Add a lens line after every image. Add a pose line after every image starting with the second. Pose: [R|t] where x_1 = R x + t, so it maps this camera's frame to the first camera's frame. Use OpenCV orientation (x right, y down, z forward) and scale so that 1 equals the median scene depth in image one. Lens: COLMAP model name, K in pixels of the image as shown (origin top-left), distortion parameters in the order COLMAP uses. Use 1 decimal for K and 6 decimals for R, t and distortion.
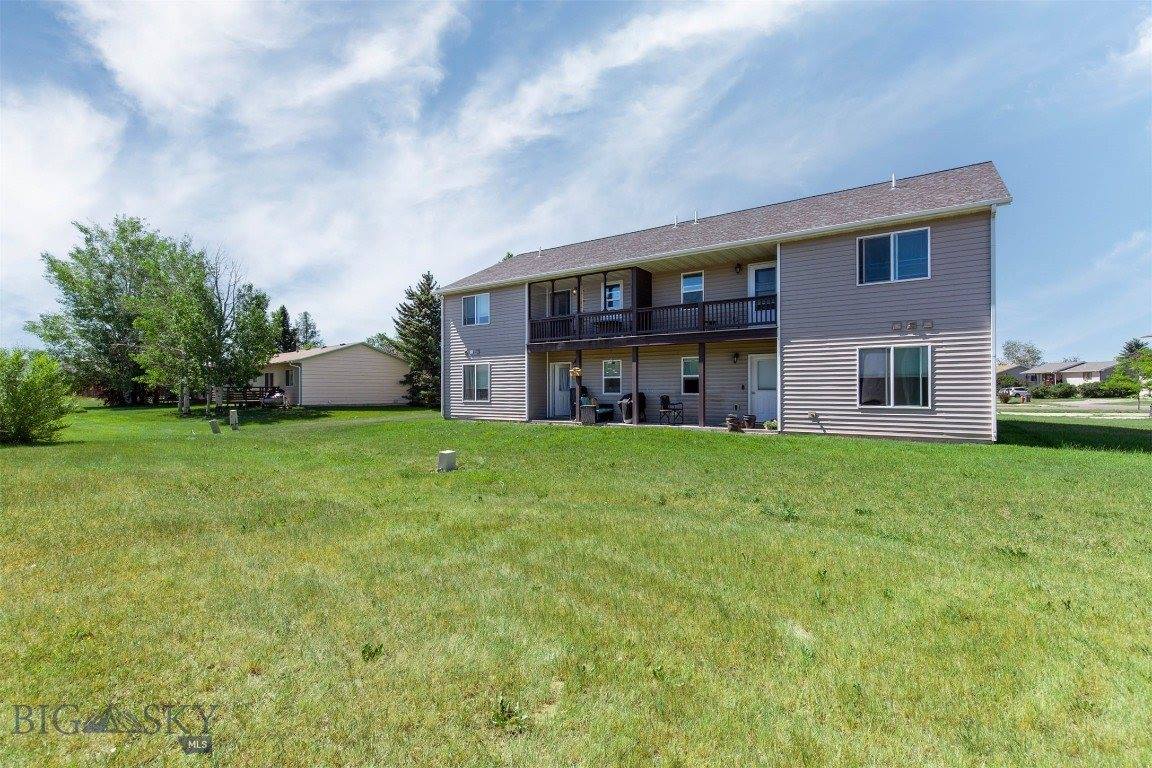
lens RADIAL K [[525.7, 0, 575.0], [0, 525.7, 374.3], [0, 0, 1]] dist [0.002984, 0.000710]
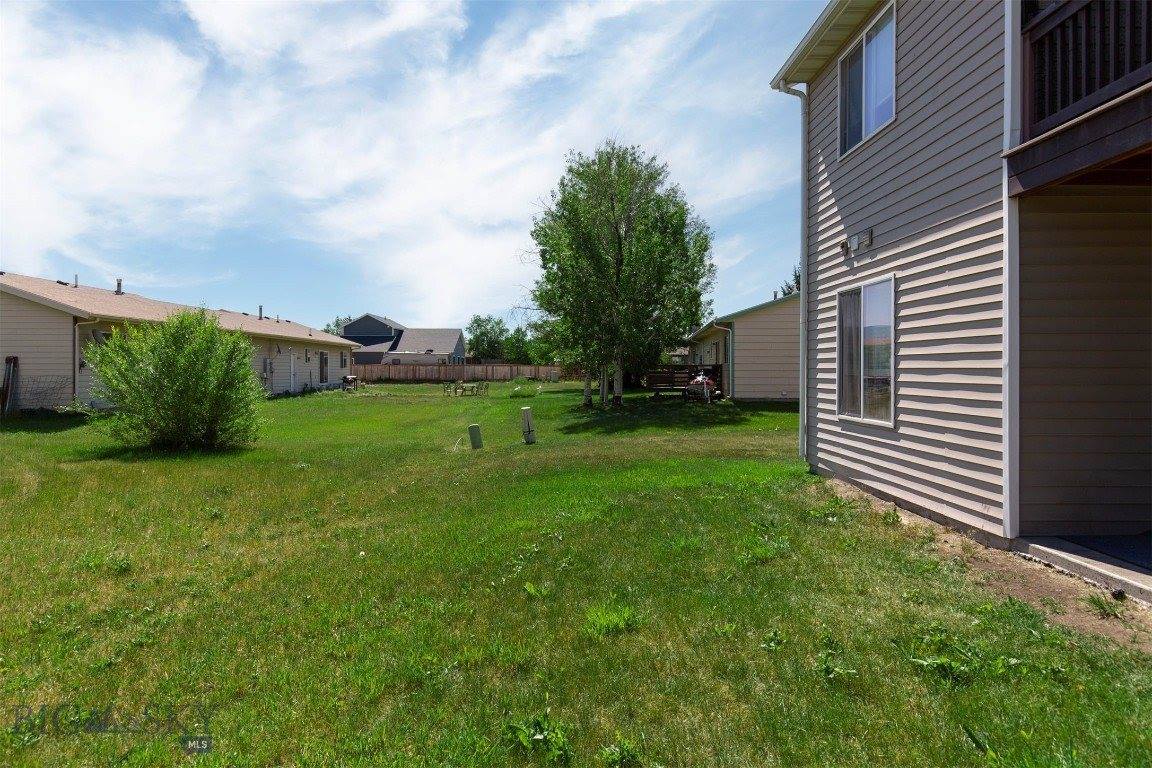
lens RADIAL K [[751.2, 0, 576.9], [0, 751.2, 373.1], [0, 0, 1]] dist [0.000673, -0.000113]
pose [[0.587196, 0.019496, -0.809210, 0.050737], [0.003038, 0.999650, 0.026289, 0.020215], [0.809439, -0.017895, 0.586931, 0.813574]]
